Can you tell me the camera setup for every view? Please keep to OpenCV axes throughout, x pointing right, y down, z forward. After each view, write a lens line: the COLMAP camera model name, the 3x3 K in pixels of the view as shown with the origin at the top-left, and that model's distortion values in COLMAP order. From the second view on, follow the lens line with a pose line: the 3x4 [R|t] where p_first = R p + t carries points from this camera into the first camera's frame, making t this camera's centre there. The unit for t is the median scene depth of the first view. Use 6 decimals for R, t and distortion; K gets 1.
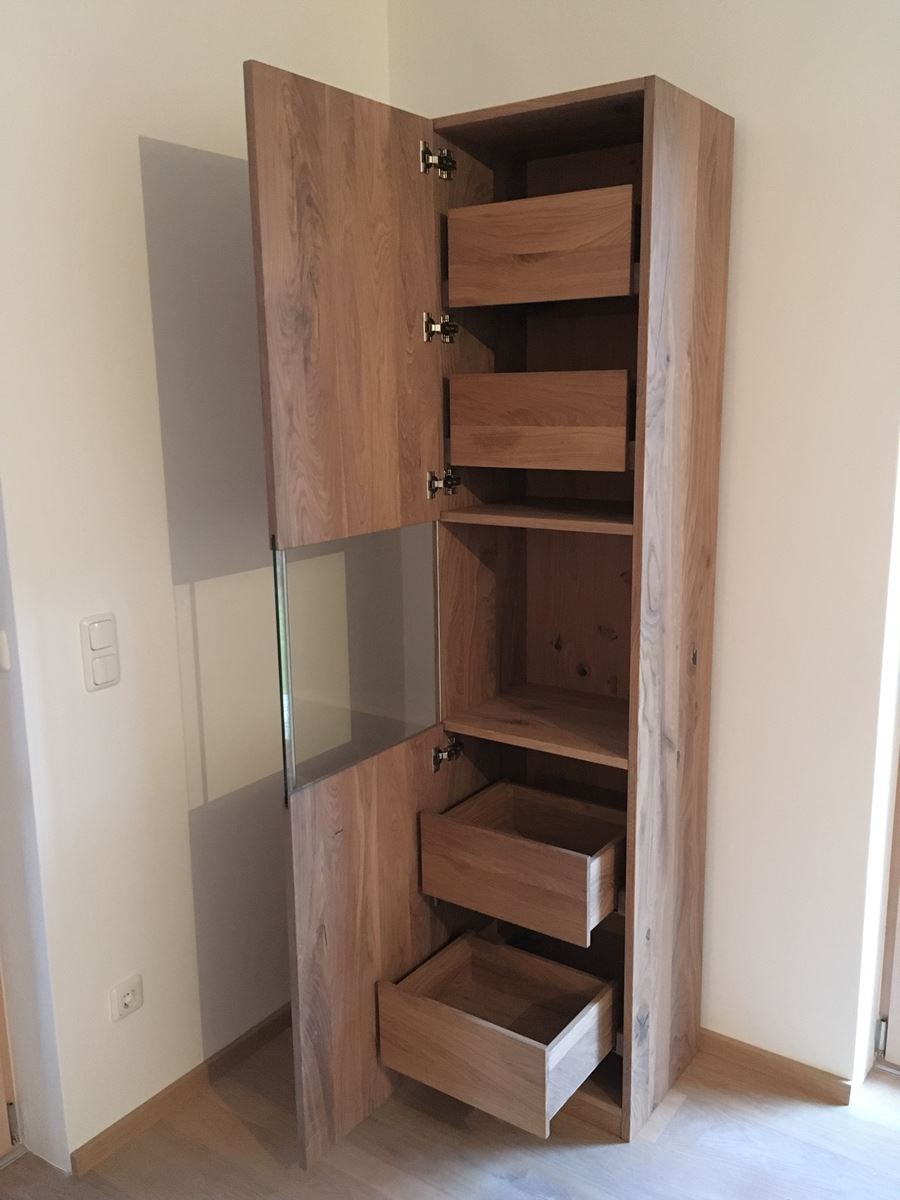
lens RADIAL K [[1015.9, 0, 449.1], [0, 1015.9, 601.4], [0, 0, 1]] dist [0.078470, -0.116298]
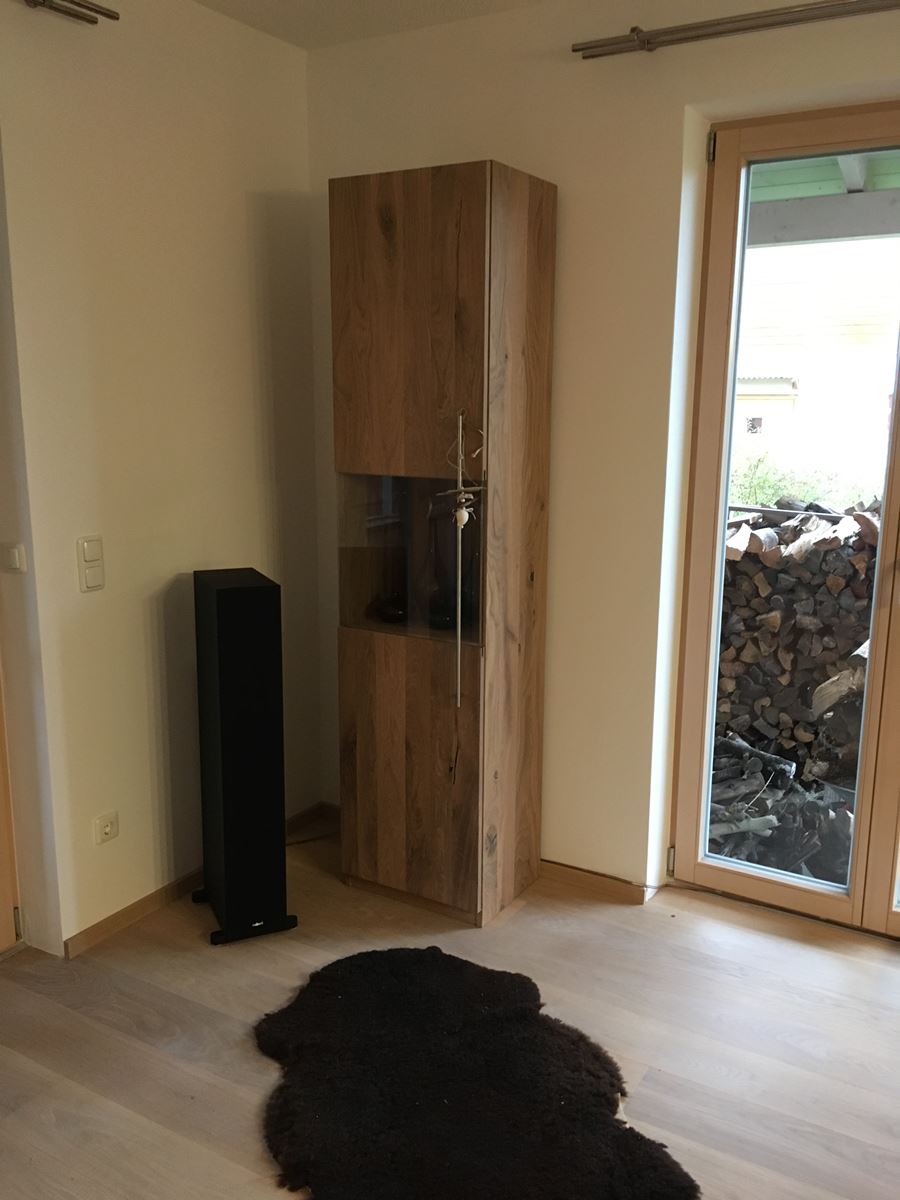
lens RADIAL K [[1015.9, 0, 447.6], [0, 1015.9, 598.0], [0, 0, 1]] dist [0.078470, -0.116298]
pose [[0.997170, 0.004149, 0.075059, 0.025755], [-0.003670, 0.999972, -0.006519, 0.096500], [-0.075084, 0.006225, 0.997158, -0.362044]]
